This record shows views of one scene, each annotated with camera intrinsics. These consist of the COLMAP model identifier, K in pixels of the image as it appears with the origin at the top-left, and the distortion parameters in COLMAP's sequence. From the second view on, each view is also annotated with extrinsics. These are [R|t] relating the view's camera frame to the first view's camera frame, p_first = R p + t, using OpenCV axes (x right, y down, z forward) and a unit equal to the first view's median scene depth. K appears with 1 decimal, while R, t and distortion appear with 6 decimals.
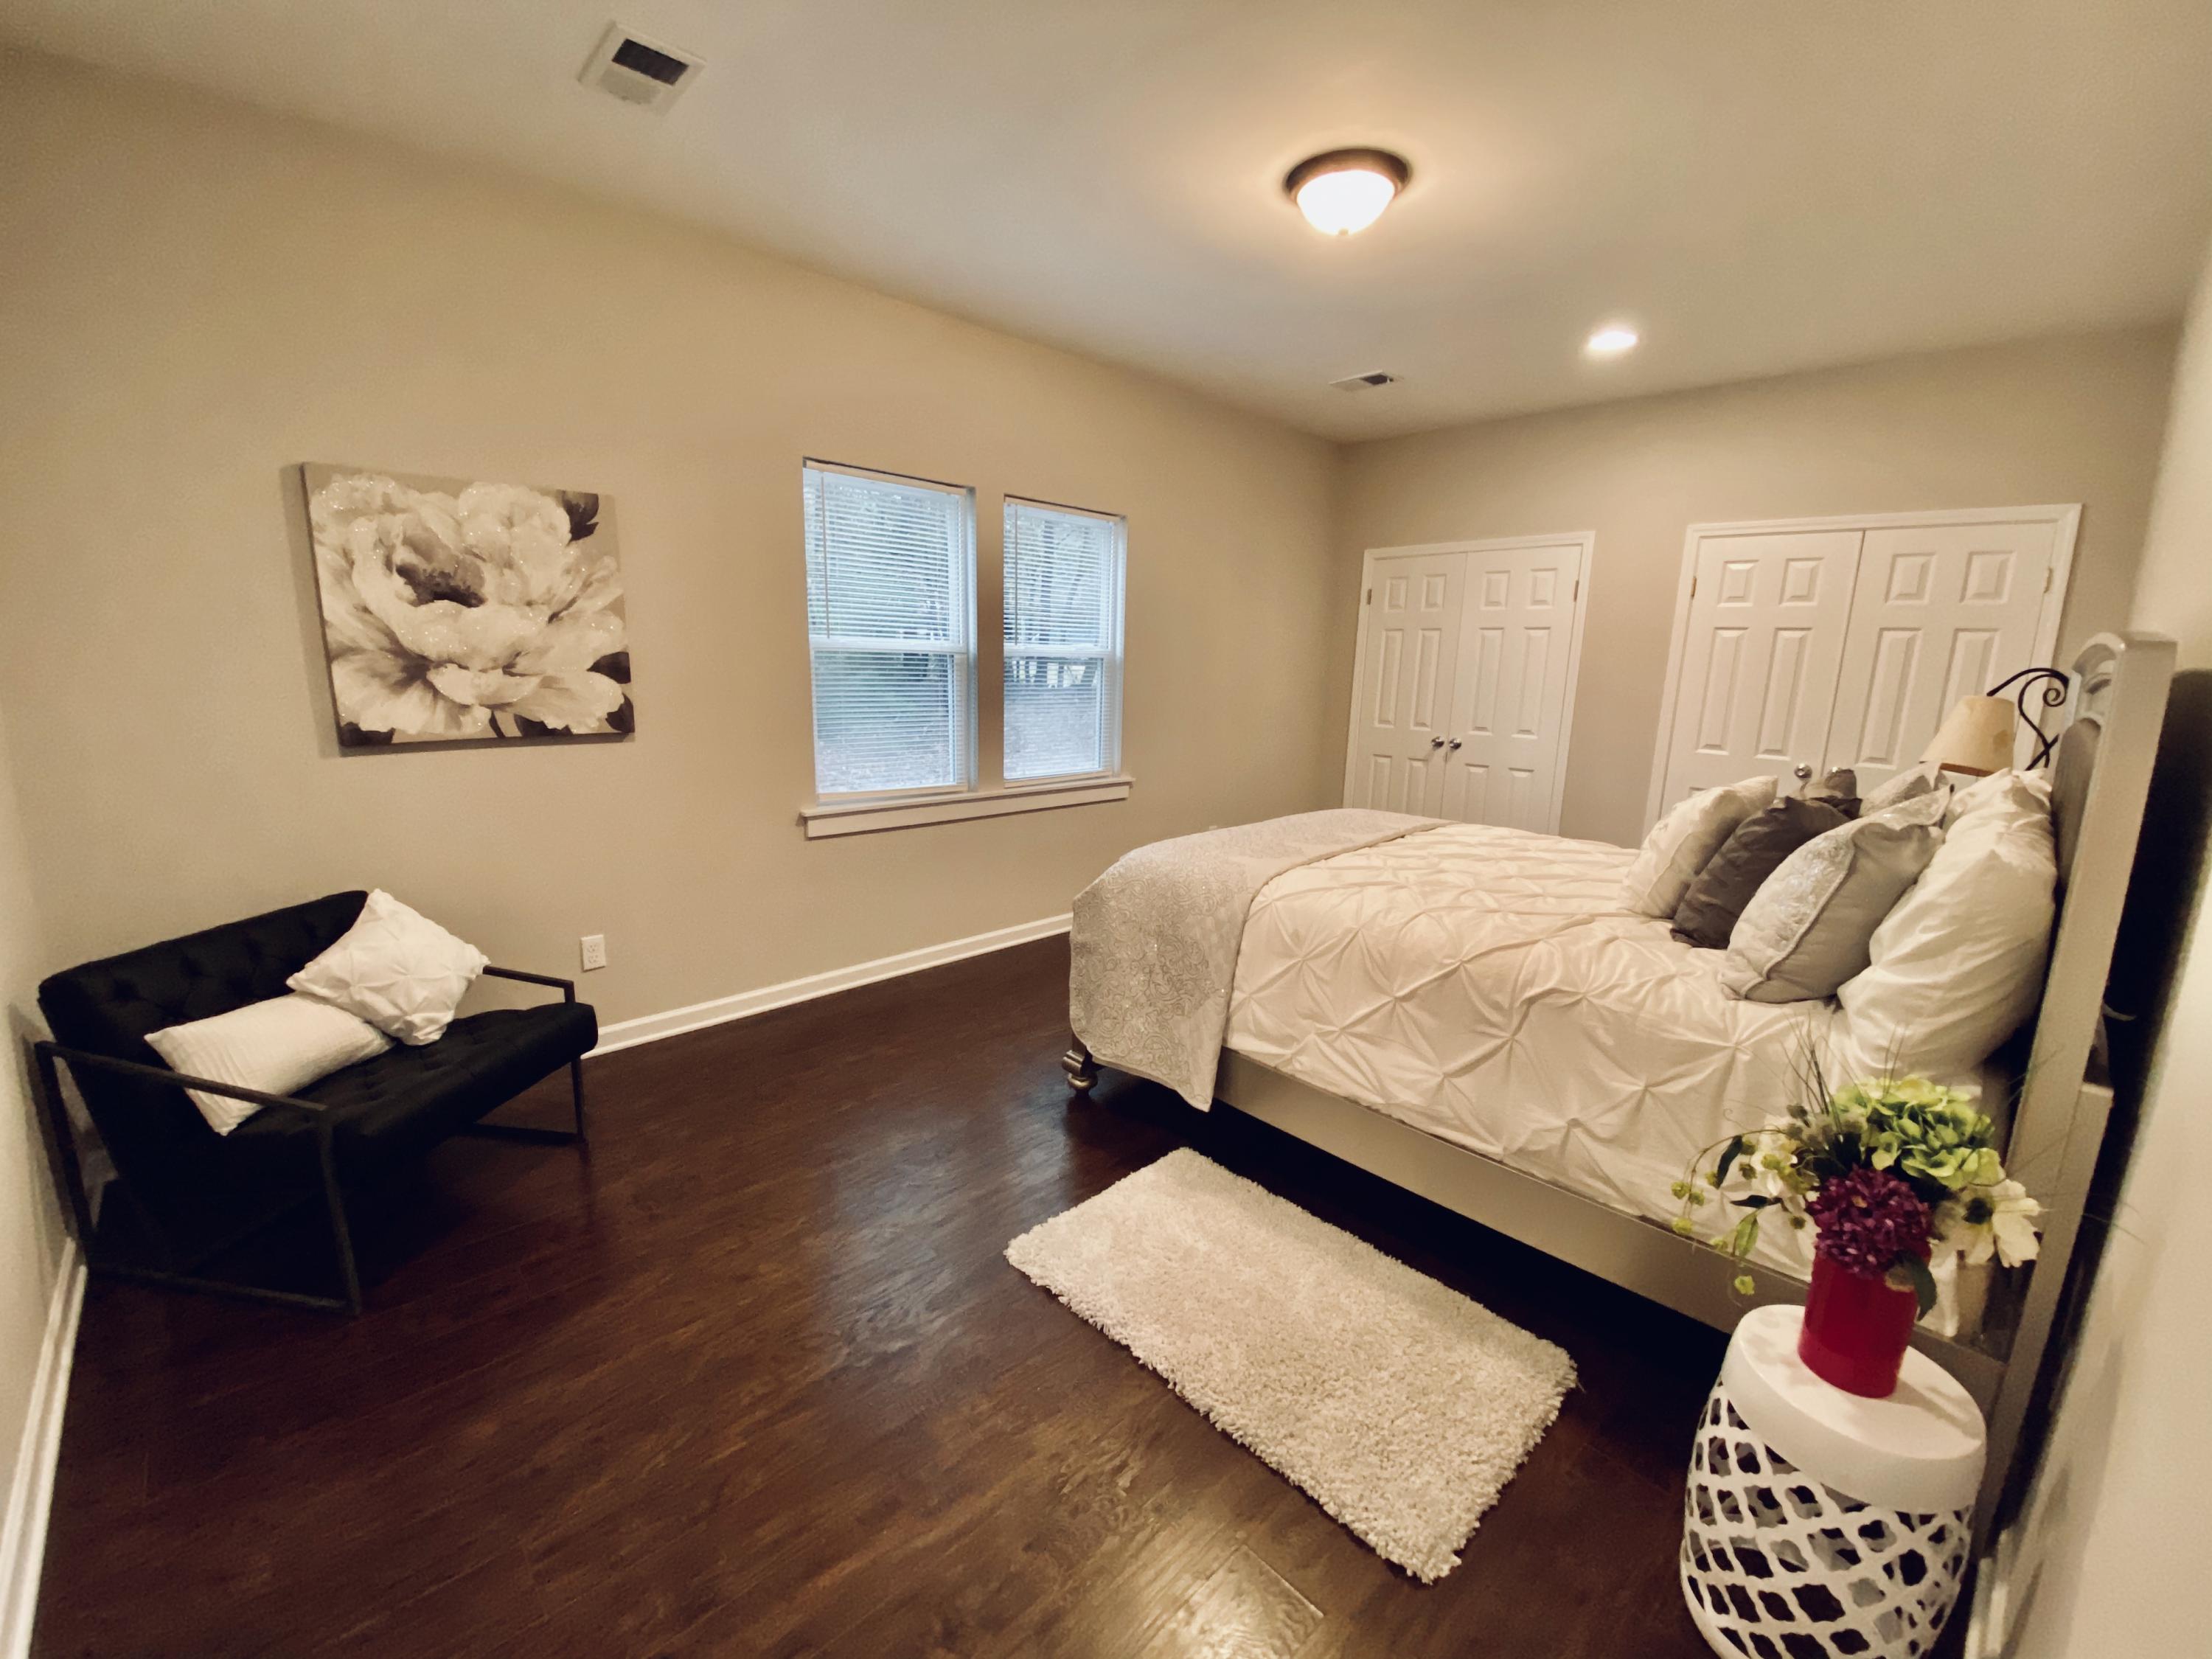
lens RADIAL K [[901.9, 0, 1109.3], [0, 901.9, 828.2], [0, 0, 1]] dist [0.010002, -0.000678]
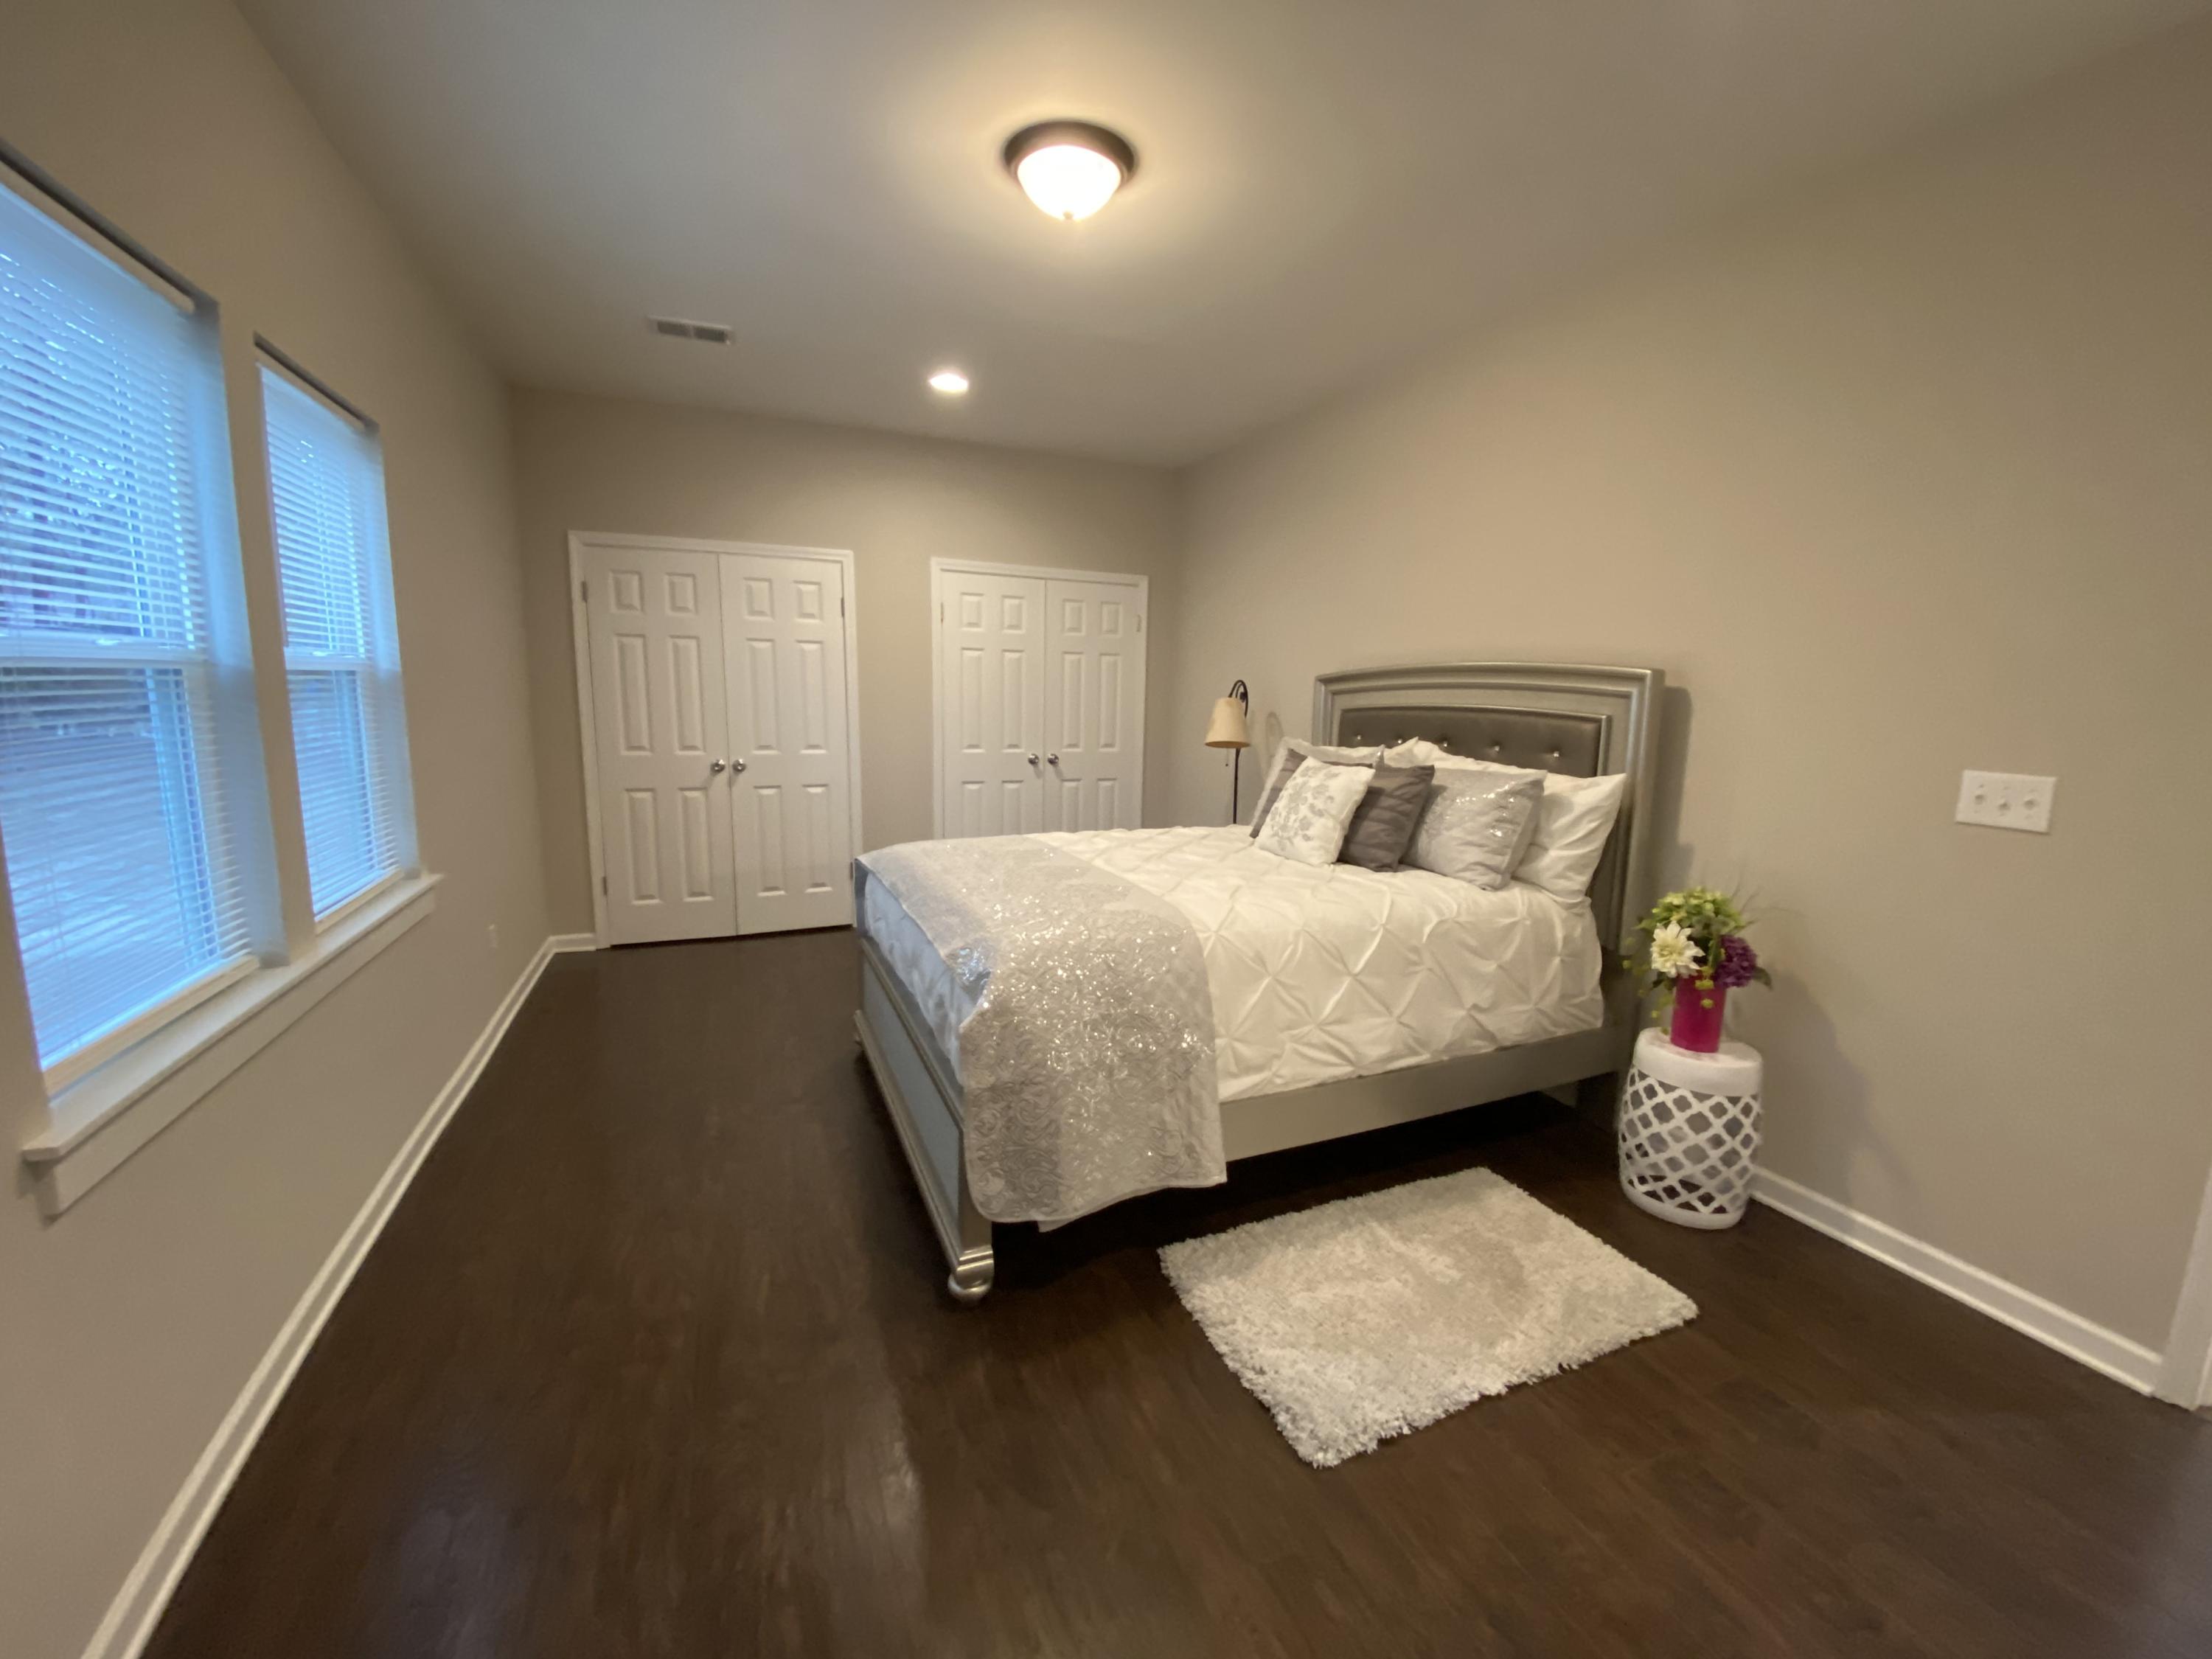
lens RADIAL K [[901.9, 0, 1117.4], [0, 901.9, 820.3], [0, 0, 1]] dist [0.010002, -0.000678]
pose [[0.345167, -0.152776, 0.926023, -0.578820], [0.167461, 0.980855, 0.099403, -0.119790], [-0.923481, 0.120763, 0.364142, 0.591235]]
